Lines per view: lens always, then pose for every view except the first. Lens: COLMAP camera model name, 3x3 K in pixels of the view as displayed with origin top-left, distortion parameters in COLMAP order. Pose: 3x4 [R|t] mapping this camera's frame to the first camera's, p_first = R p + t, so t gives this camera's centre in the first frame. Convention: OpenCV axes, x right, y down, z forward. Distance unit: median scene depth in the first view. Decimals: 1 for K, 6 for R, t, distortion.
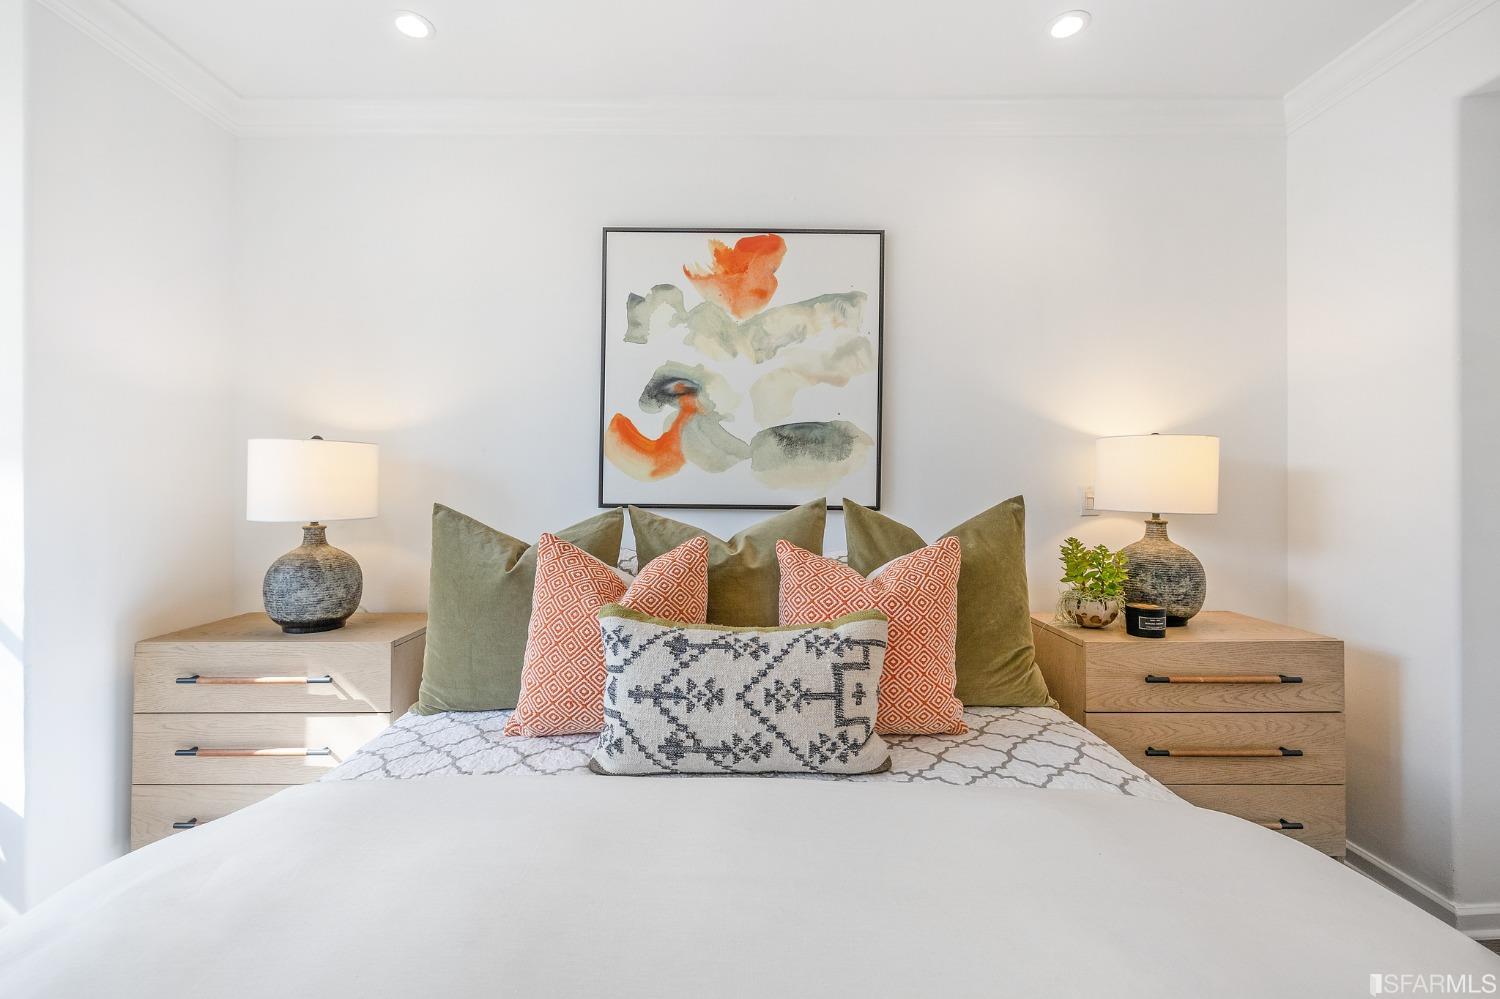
lens RADIAL K [[649.0, 0, 755.1], [0, 649.0, 489.1], [0, 0, 1]] dist [-0.009538, 0.001040]
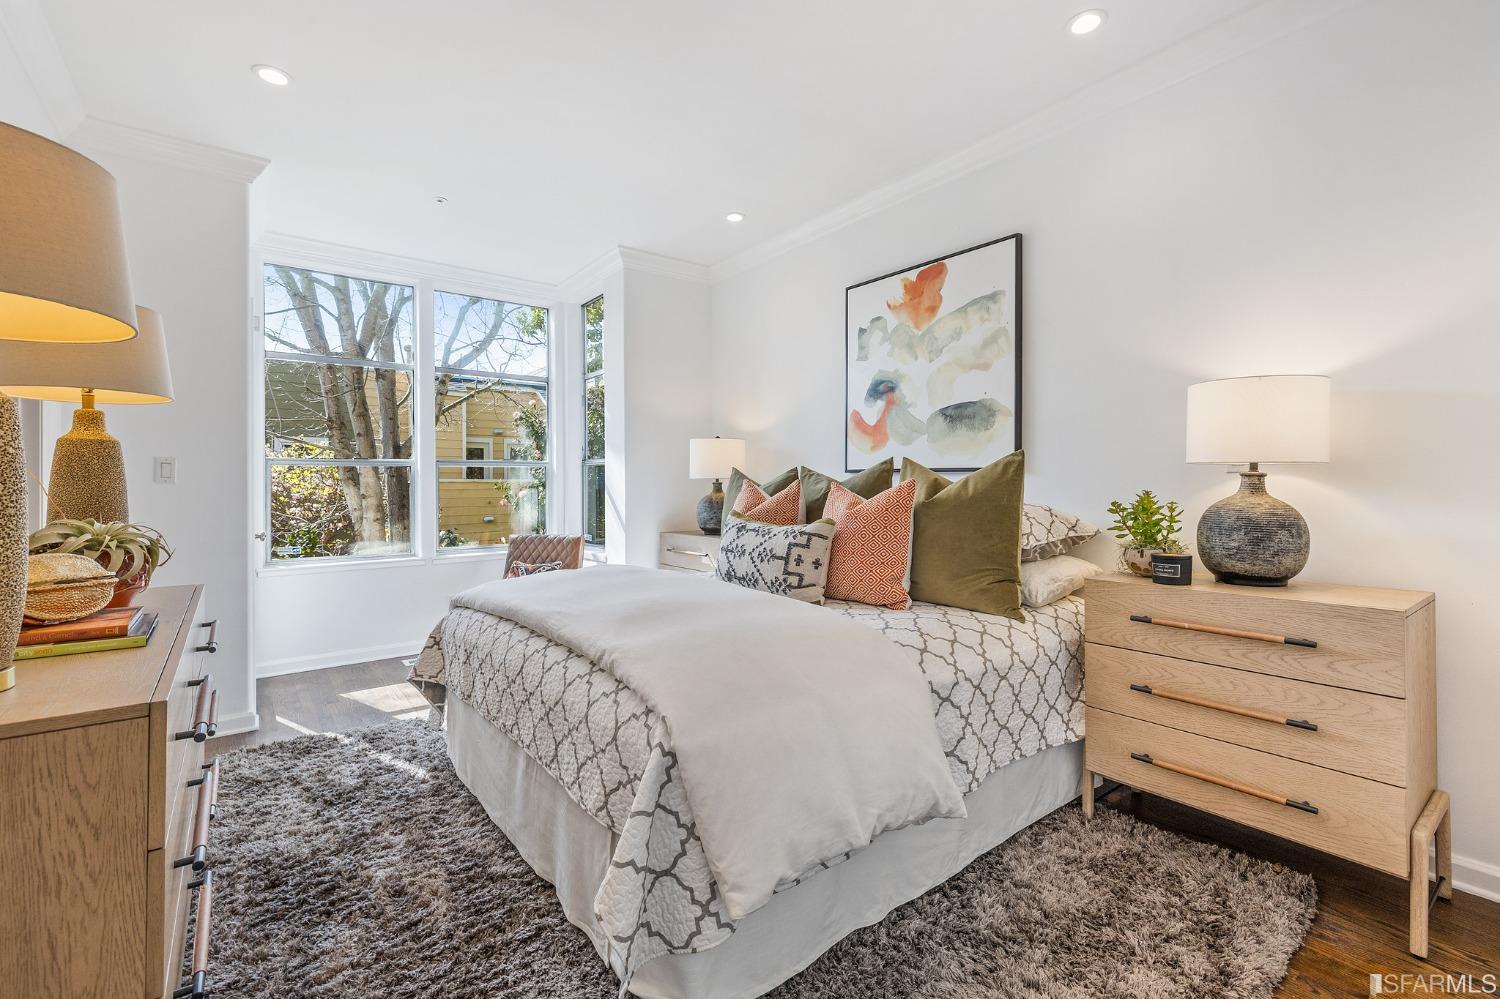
lens RADIAL K [[662.6, 0, 747.4], [0, 662.6, 497.8], [0, 0, 1]] dist [-0.002033, -0.000016]
pose [[0.601262, 0.011661, -0.798967, 0.872619], [0.001260, 0.999878, 0.015542, 0.063980], [0.799051, -0.010351, 0.601175, -0.124502]]
